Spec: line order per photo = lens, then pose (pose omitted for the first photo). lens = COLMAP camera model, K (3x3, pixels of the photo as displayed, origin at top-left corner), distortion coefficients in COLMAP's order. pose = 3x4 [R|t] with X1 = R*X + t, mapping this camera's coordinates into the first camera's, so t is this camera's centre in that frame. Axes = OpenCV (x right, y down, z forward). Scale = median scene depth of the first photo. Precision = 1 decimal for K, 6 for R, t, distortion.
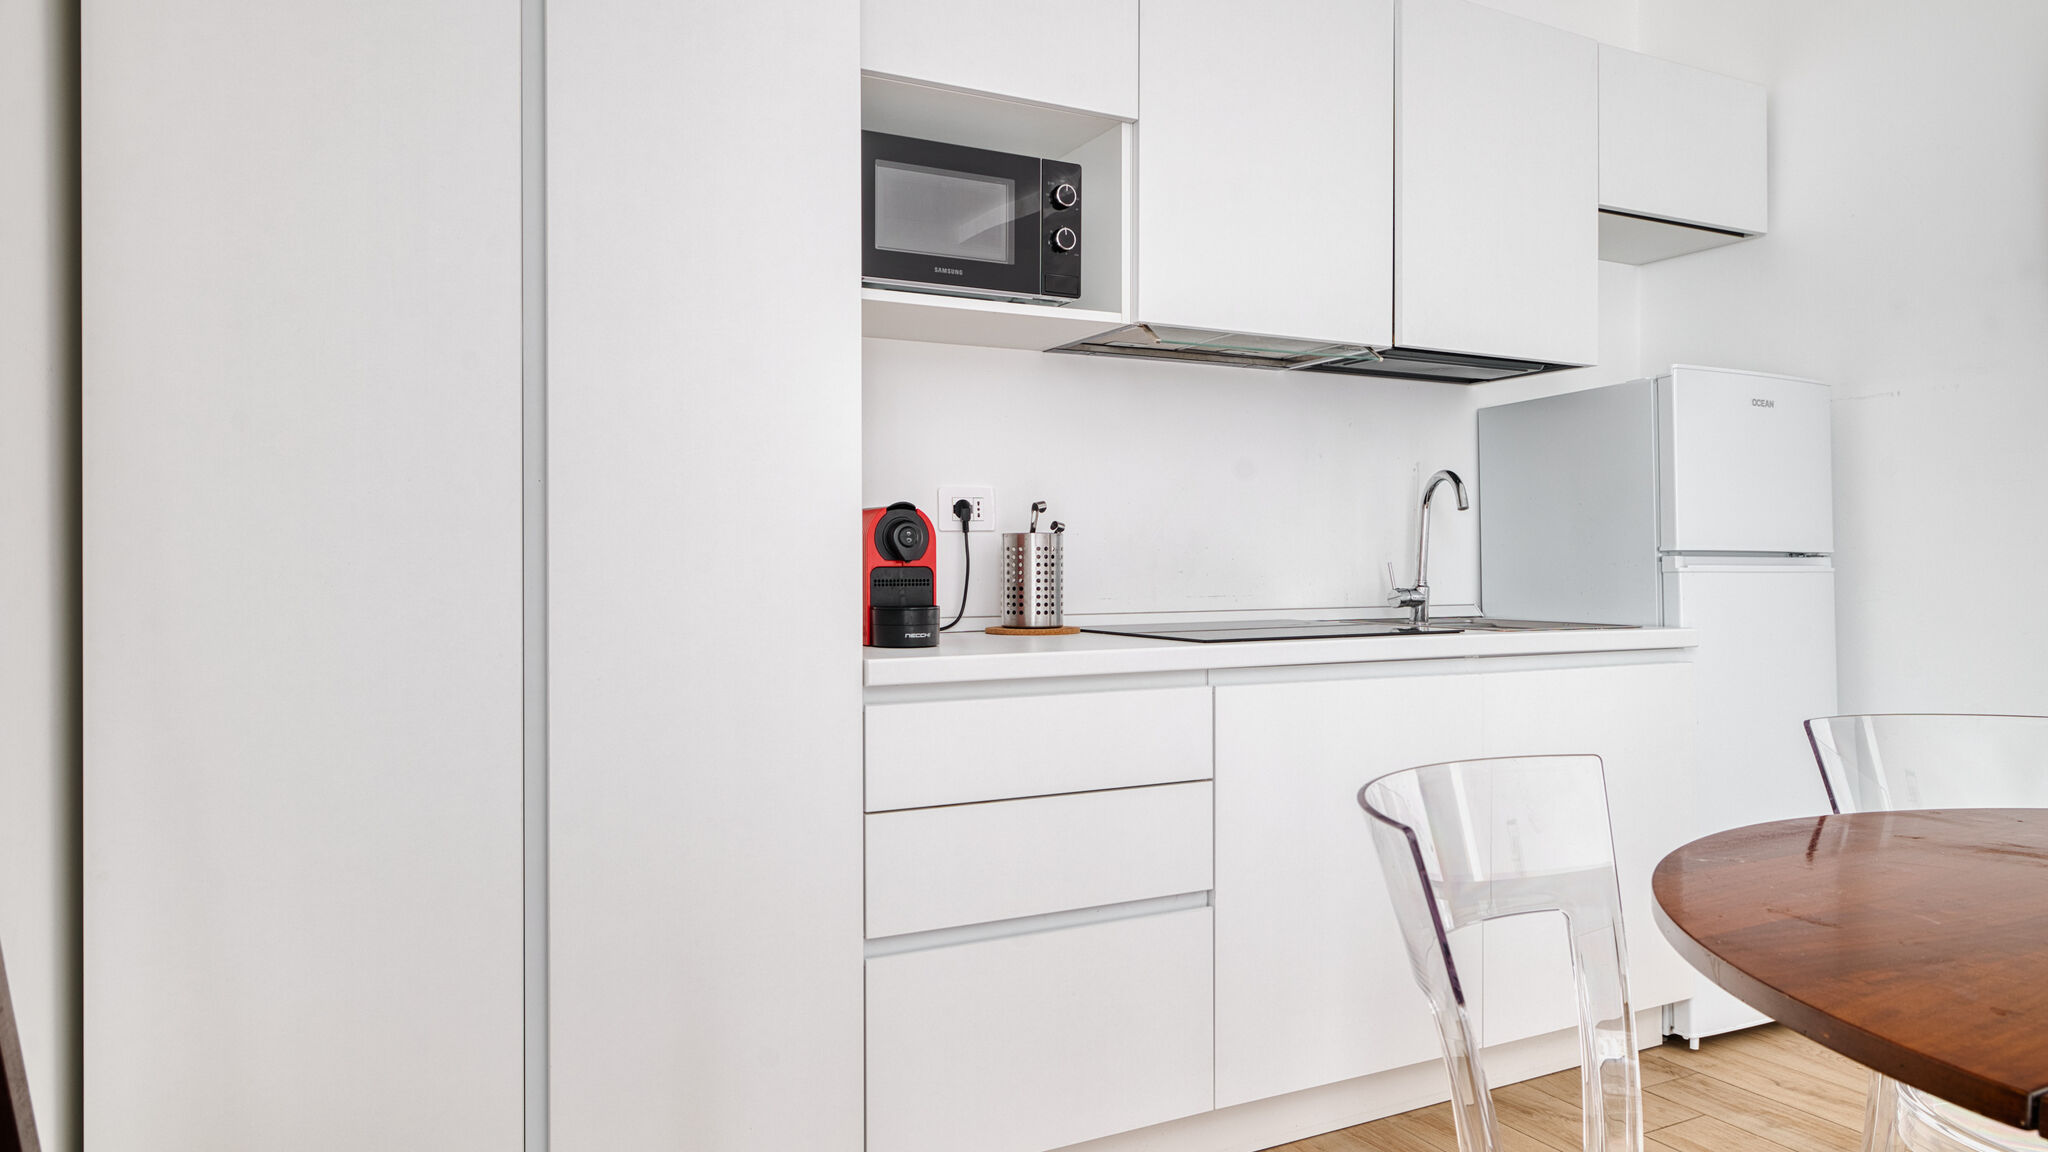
lens RADIAL K [[1290.6, 0, 1020.5], [0, 1290.6, 574.2], [0, 0, 1]] dist [0.000970, 0.000102]
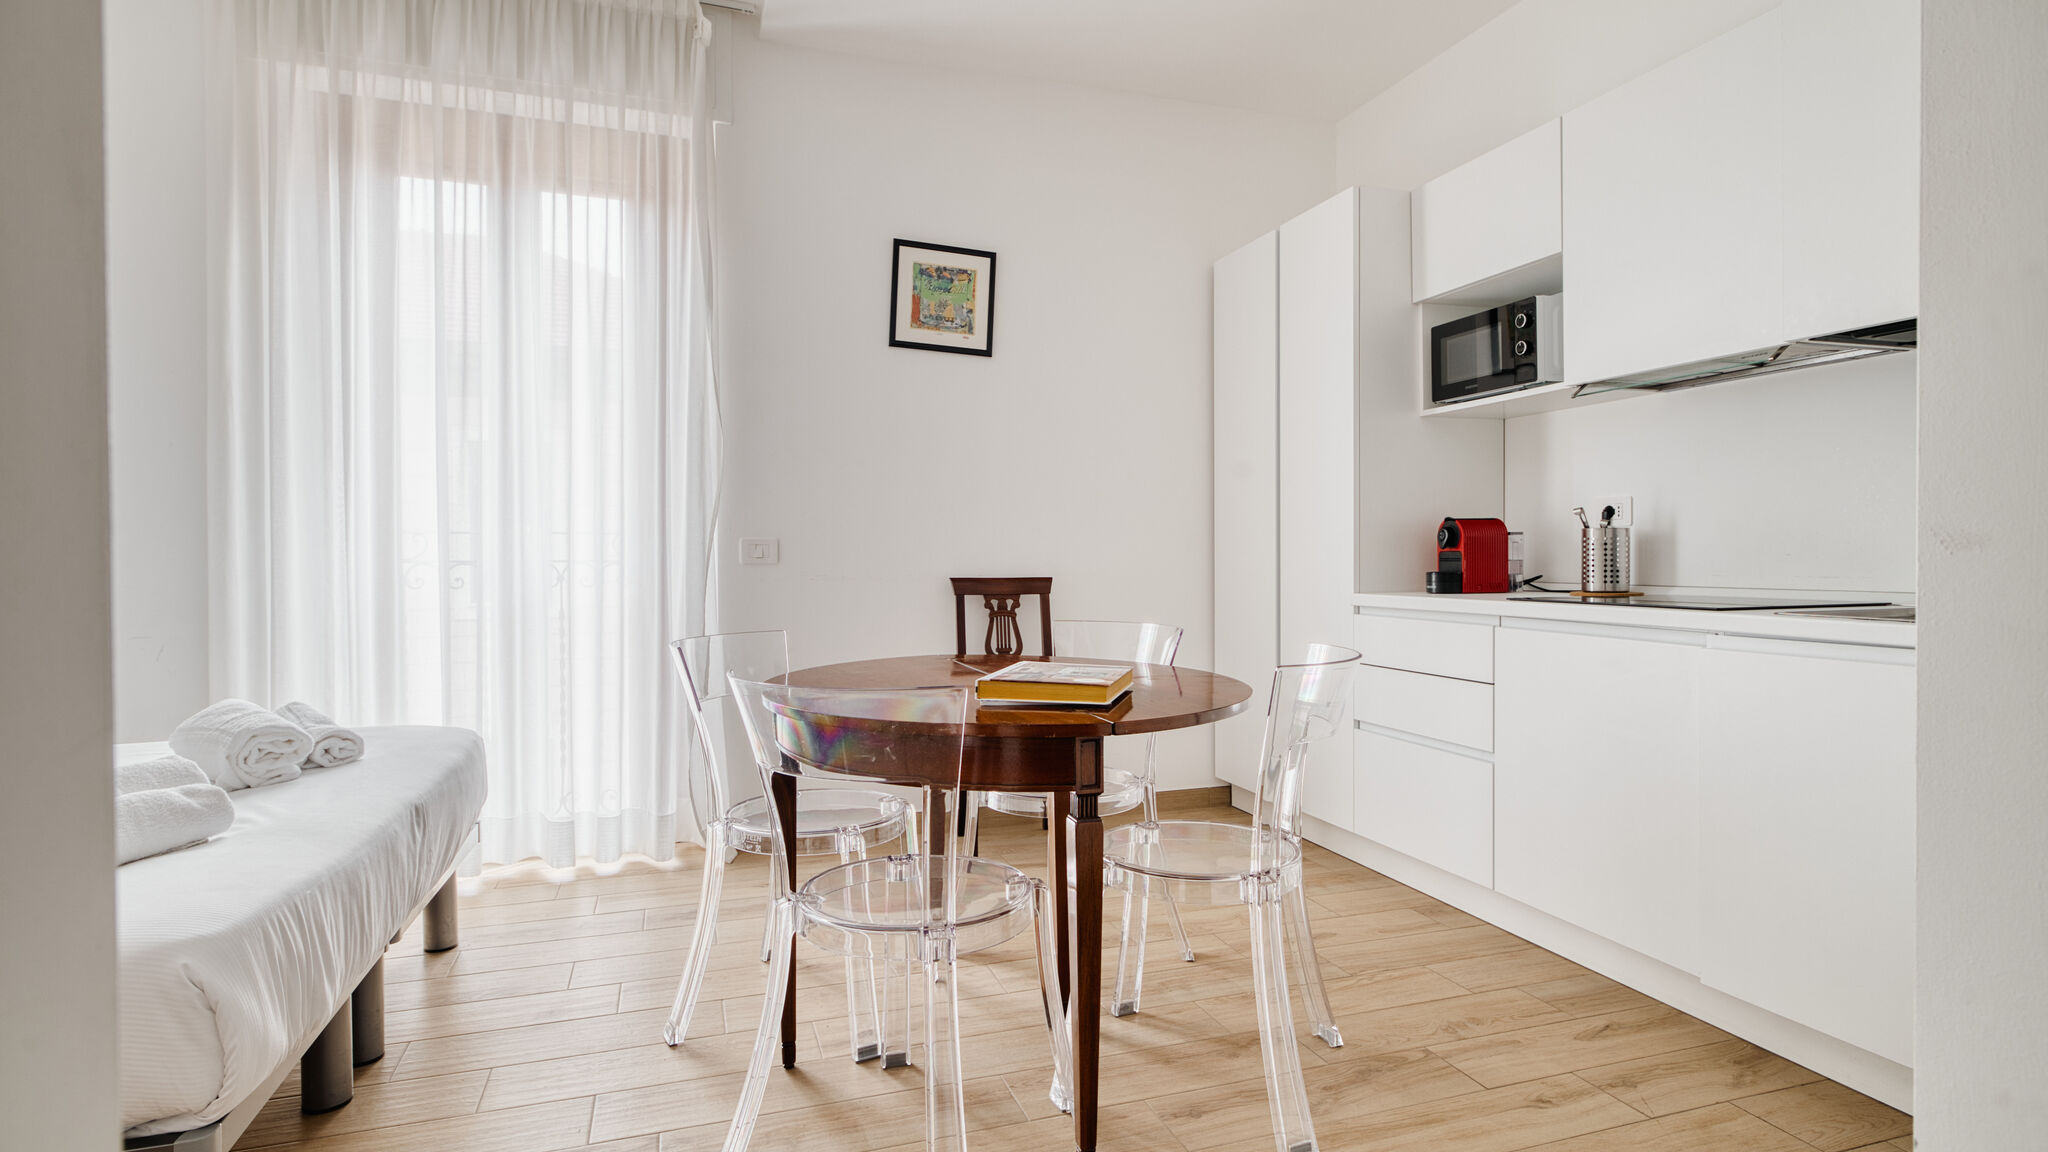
lens RADIAL K [[1044.3, 0, 1022.6], [0, 1044.3, 572.6], [0, 0, 1]] dist [-0.004960, 0.004124]
pose [[-0.165357, 0.018595, -0.986058, 1.312317], [-0.005369, 0.999790, 0.019754, -0.000968], [0.986219, 0.008560, -0.165223, 0.551996]]
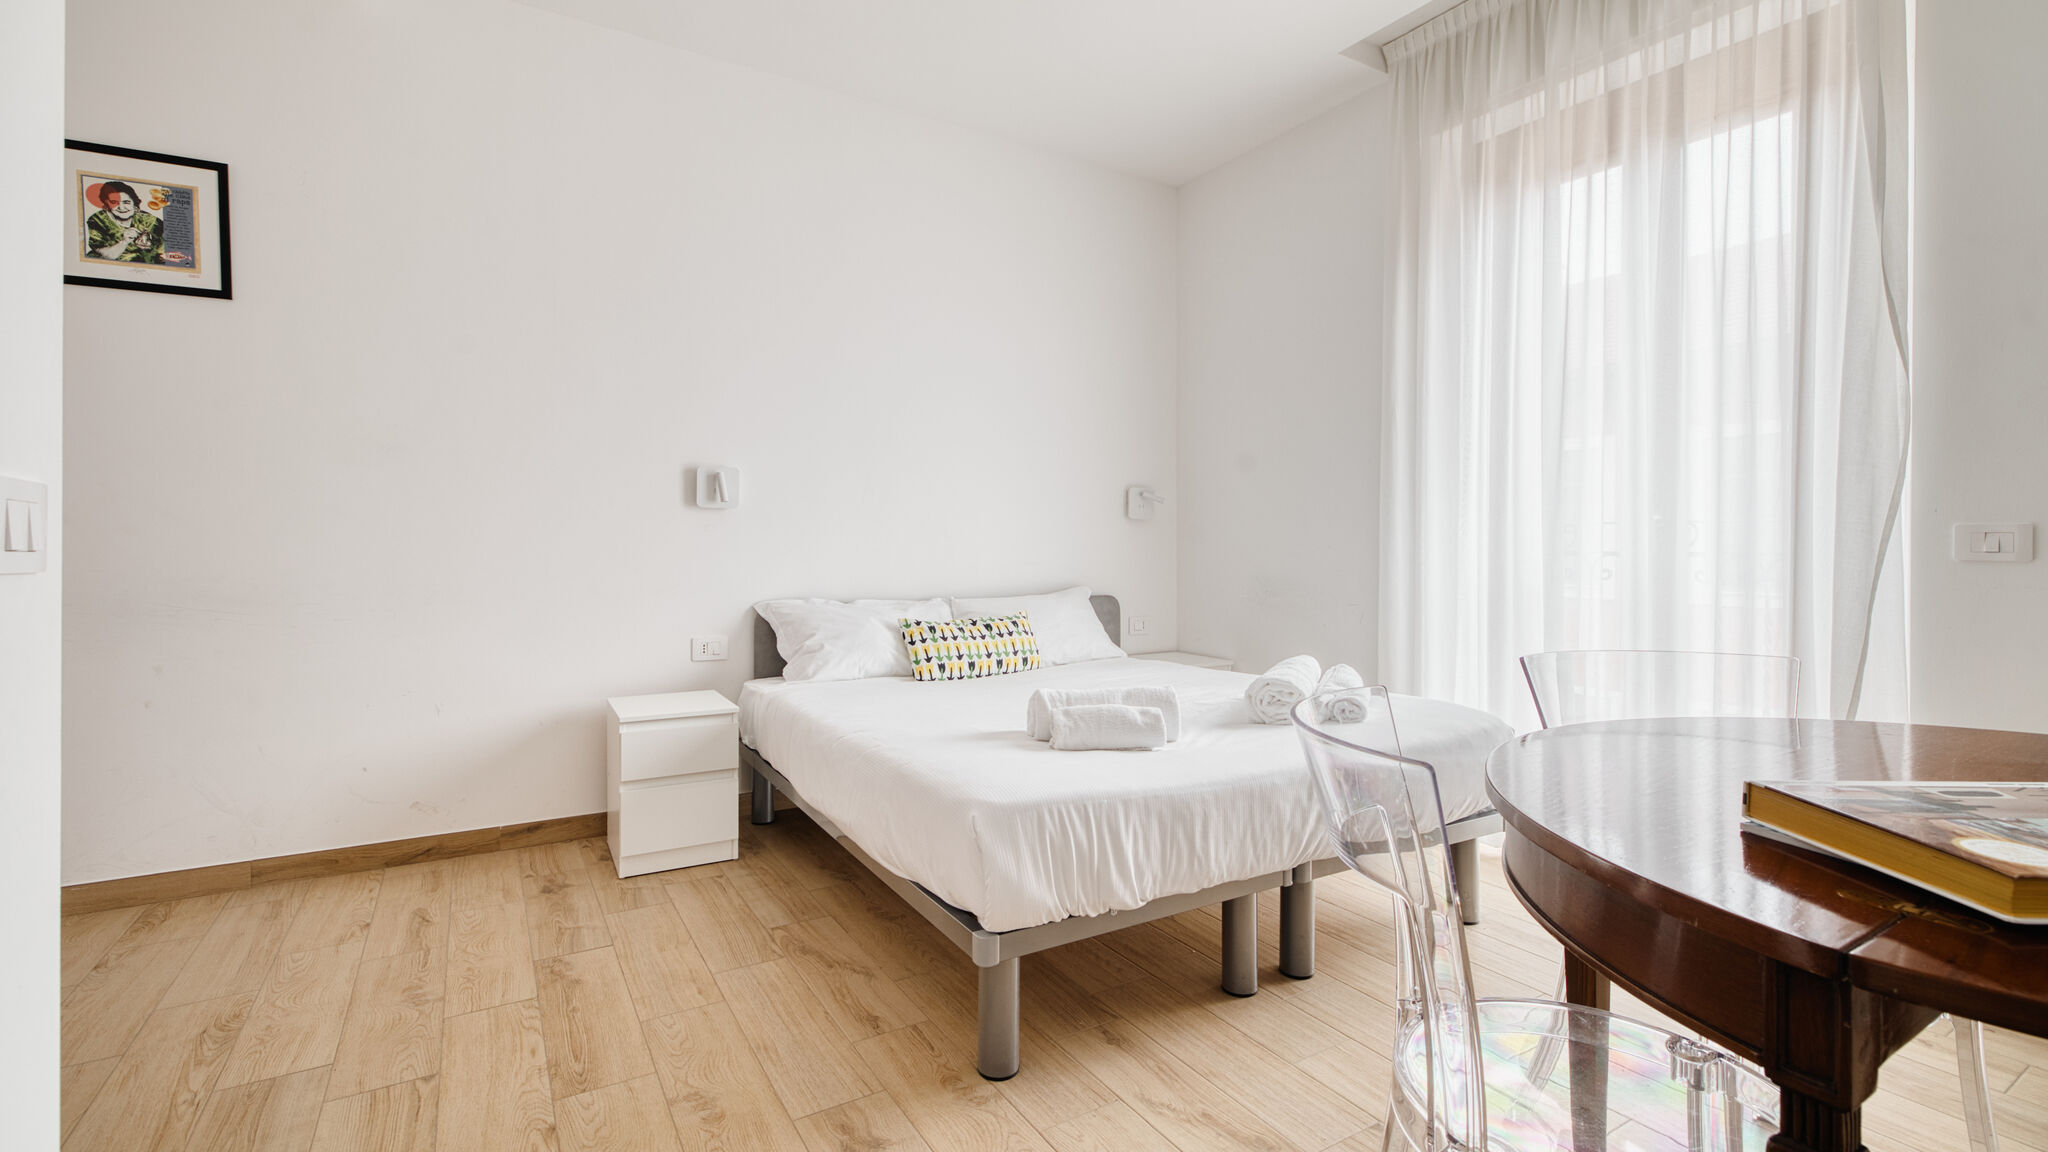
lens RADIAL K [[885.2, 0, 1026.7], [0, 885.2, 553.8], [0, 0, 1]] dist [-0.001382, 0.000890]
pose [[-0.997655, -0.002863, -0.068391, 0.875212], [-0.004073, 0.999838, 0.017553, -0.000362], [0.068329, 0.017791, -0.997504, 0.713519]]
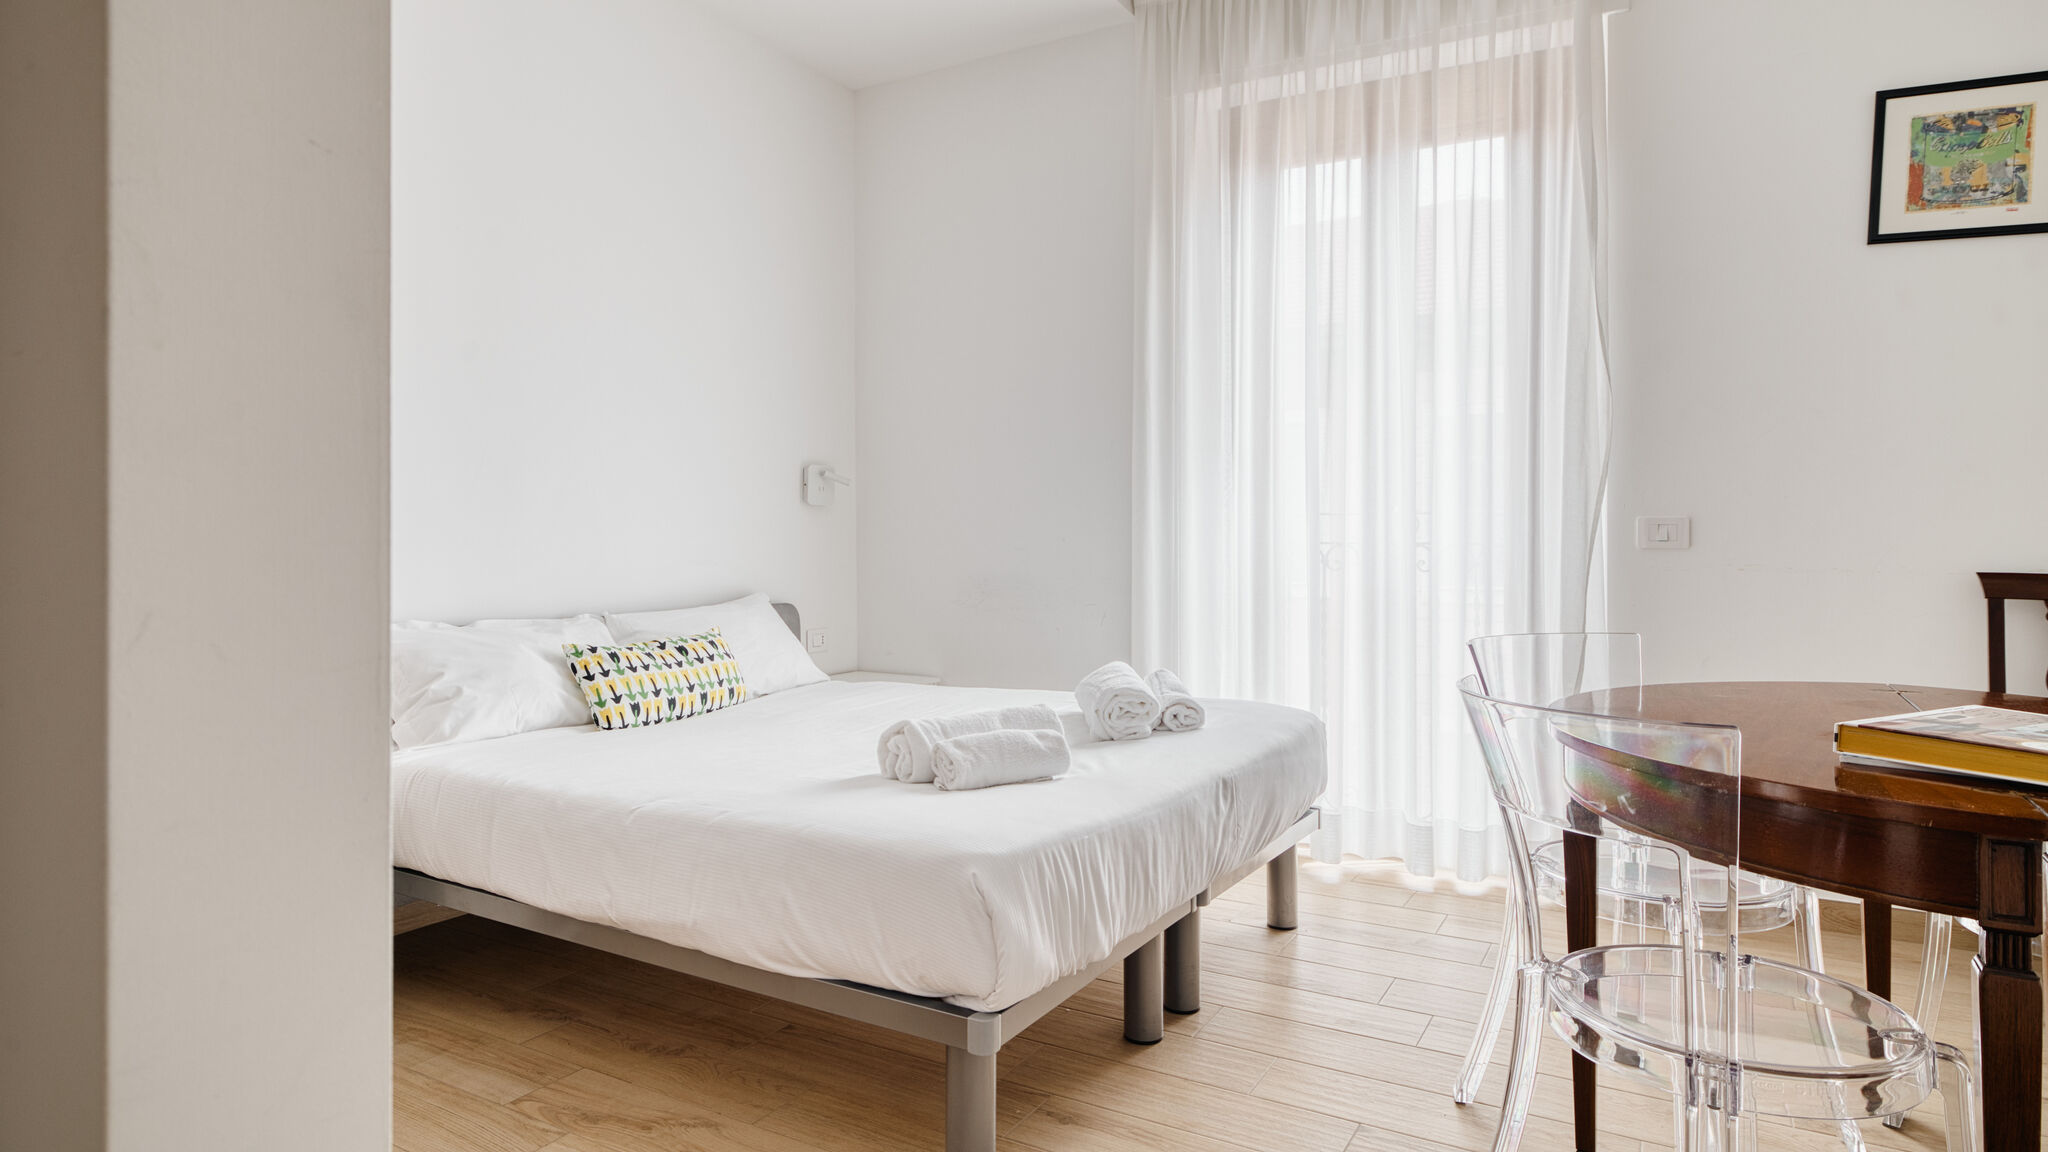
lens RADIAL K [[1156.0, 0, 1018.2], [0, 1156.0, 539.2], [0, 0, 1]] dist [0.006050, -0.004102]
pose [[-0.850886, 0.003316, -0.525339, 1.218961], [-0.002386, 0.999945, 0.010176, -0.004245], [0.525344, 0.009912, -0.850832, 0.669202]]
